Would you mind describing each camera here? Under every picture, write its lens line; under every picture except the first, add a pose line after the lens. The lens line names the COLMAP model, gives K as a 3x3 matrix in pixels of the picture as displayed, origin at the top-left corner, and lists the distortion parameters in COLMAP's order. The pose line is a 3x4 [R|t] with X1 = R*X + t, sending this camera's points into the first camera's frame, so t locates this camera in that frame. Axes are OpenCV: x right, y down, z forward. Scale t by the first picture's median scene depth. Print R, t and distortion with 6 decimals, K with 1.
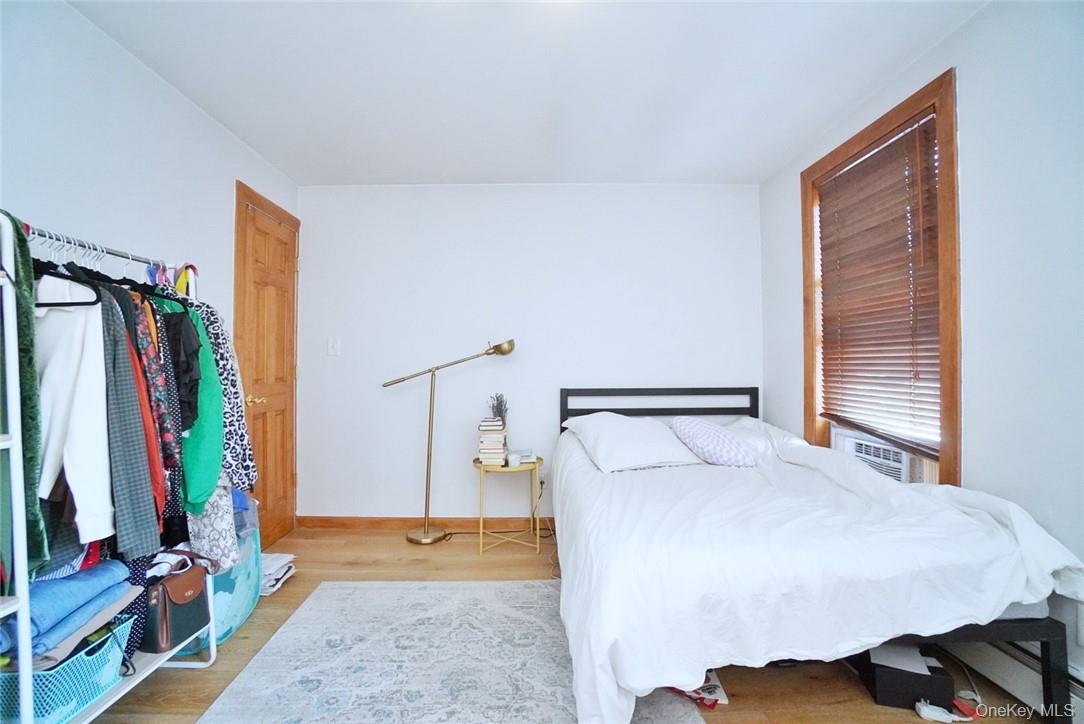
lens RADIAL K [[478.8, 0, 530.9], [0, 478.8, 359.3], [0, 0, 1]] dist [-0.063573, 0.023752]
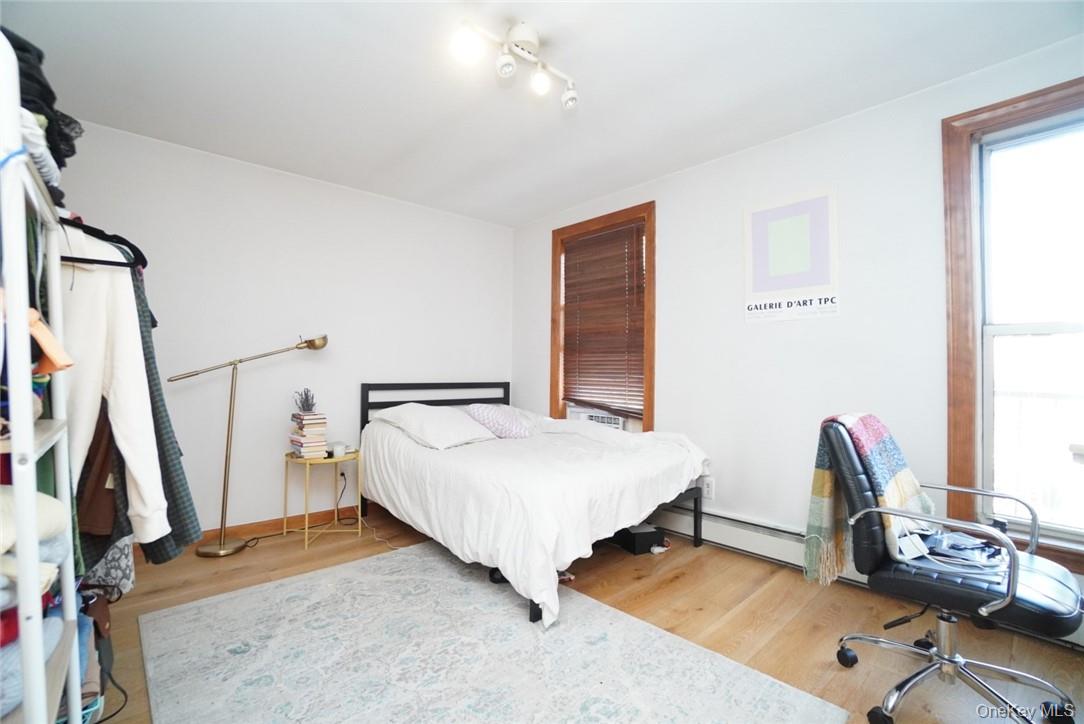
lens RADIAL K [[478.8, 0, 530.9], [0, 478.8, 359.3], [0, 0, 1]] dist [-0.063573, 0.023752]
pose [[0.753289, 0.027449, 0.657117, -0.439989], [-0.020207, 0.999623, -0.018592, 0.024038], [-0.657380, 0.000727, 0.753559, -0.058935]]
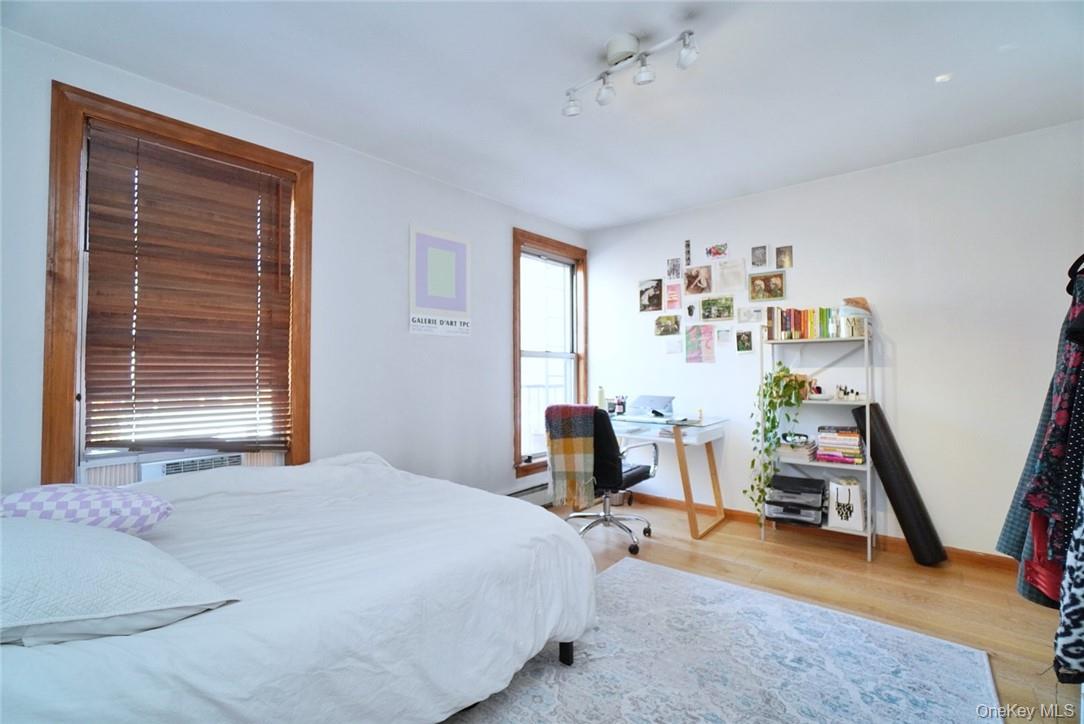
lens RADIAL K [[478.8, 0, 530.9], [0, 478.8, 359.3], [0, 0, 1]] dist [-0.063573, 0.023752]
pose [[-0.744787, 0.025675, 0.666808, -0.349451], [0.003019, 0.999379, -0.035108, 0.014775], [-0.667296, -0.024135, -0.744402, 1.072926]]
